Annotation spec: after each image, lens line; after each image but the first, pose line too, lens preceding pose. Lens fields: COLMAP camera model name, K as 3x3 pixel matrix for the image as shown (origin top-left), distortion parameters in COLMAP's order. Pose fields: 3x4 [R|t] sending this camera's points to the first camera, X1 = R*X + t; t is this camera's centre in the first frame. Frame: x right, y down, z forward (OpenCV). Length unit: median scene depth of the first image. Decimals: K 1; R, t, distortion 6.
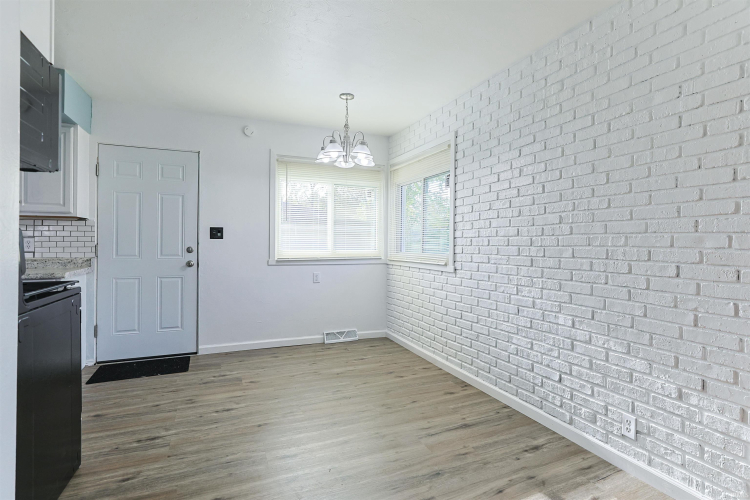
lens RADIAL K [[356.7, 0, 386.1], [0, 356.7, 243.7], [0, 0, 1]] dist [0.001531, 0.000702]
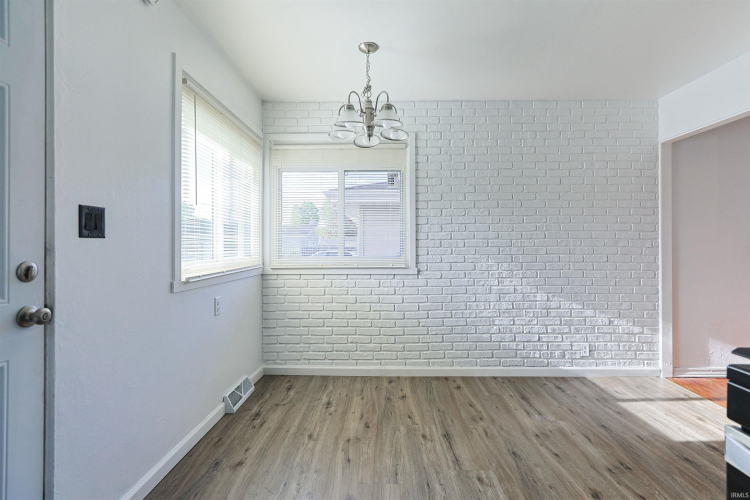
lens RADIAL K [[362.7, 0, 376.5], [0, 362.7, 245.1], [0, 0, 1]] dist [-0.006113, 0.000127]
pose [[0.446377, -0.007196, 0.894816, -0.959975], [0.006507, 0.999967, 0.004796, -0.008656], [-0.894821, 0.003682, 0.446410, 0.805767]]
